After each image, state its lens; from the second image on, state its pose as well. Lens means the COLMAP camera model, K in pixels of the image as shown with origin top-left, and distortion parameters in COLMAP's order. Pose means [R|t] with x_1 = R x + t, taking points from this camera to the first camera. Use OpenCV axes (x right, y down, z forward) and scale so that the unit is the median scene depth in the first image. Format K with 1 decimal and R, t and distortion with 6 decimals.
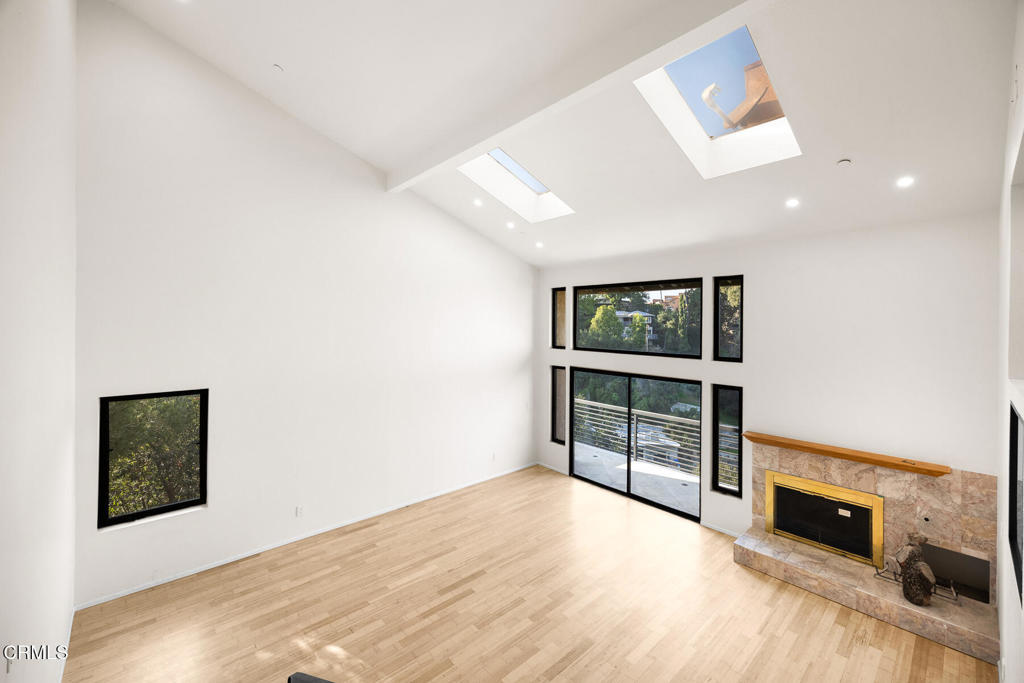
lens RADIAL K [[412.5, 0, 518.1], [0, 412.5, 337.5], [0, 0, 1]] dist [0.000914, -0.000166]
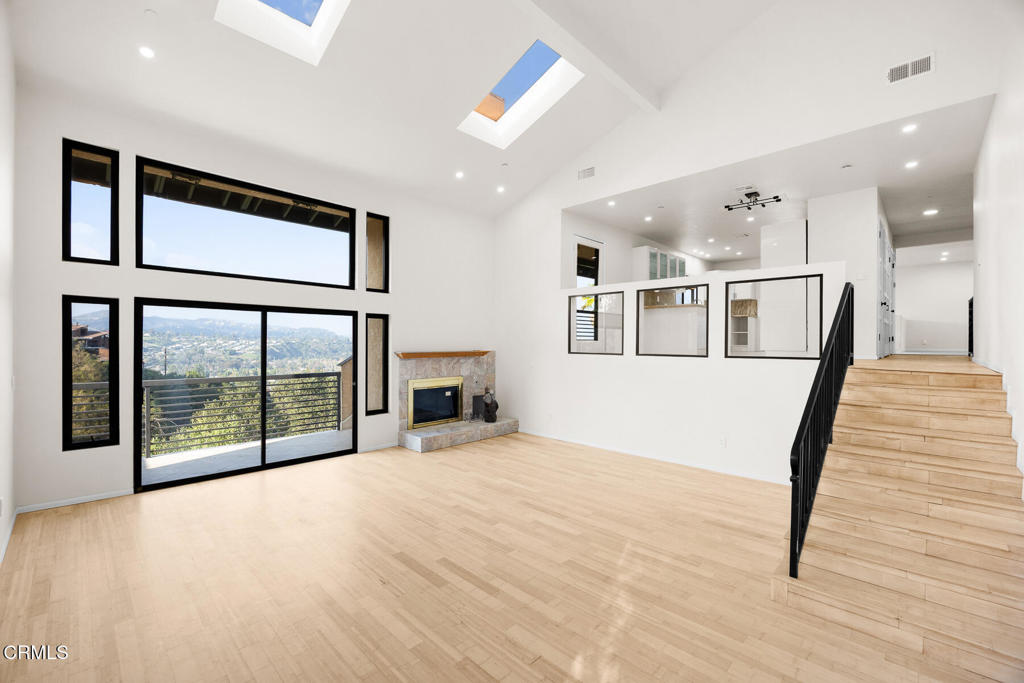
lens RADIAL K [[431.6, 0, 509.8], [0, 431.6, 343.7], [0, 0, 1]] dist [-0.008458, -0.000085]
pose [[-0.063163, -0.012397, 0.997926, -0.791649], [0.020644, 0.999693, 0.013725, 0.222951], [-0.997790, 0.021468, -0.062887, 0.863946]]
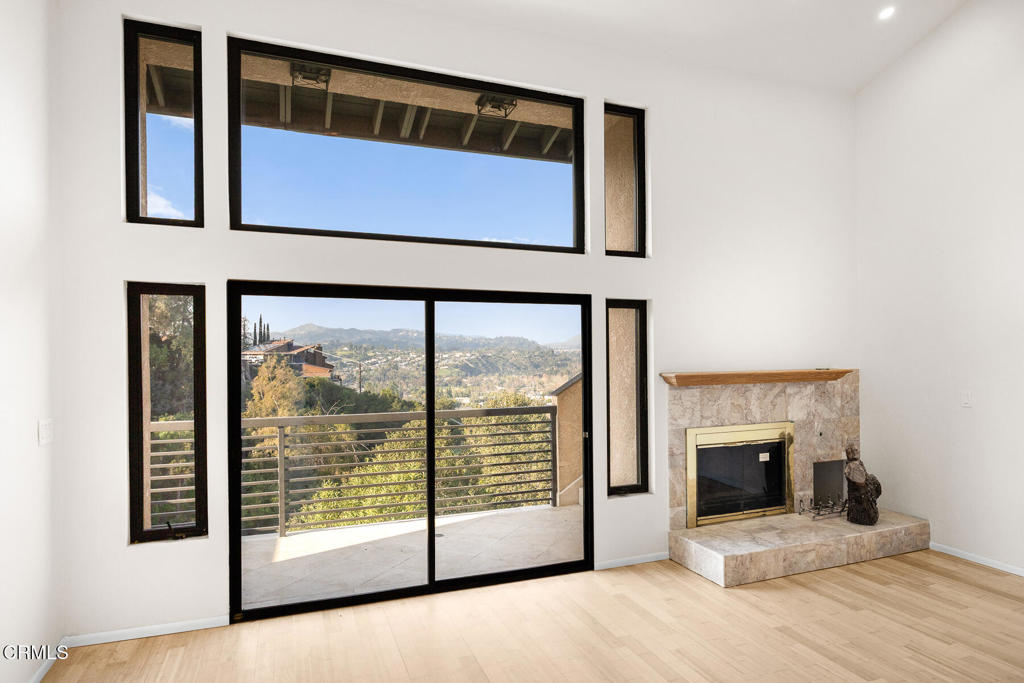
lens RADIAL K [[587.0, 0, 506.7], [0, 587.0, 353.4], [0, 0, 1]] dist [0.000120, 0.000892]
pose [[0.363521, -0.011573, 0.931514, -0.358204], [0.036161, 0.999345, -0.001697, 0.221460], [-0.930884, 0.034302, 0.363701, 1.032787]]
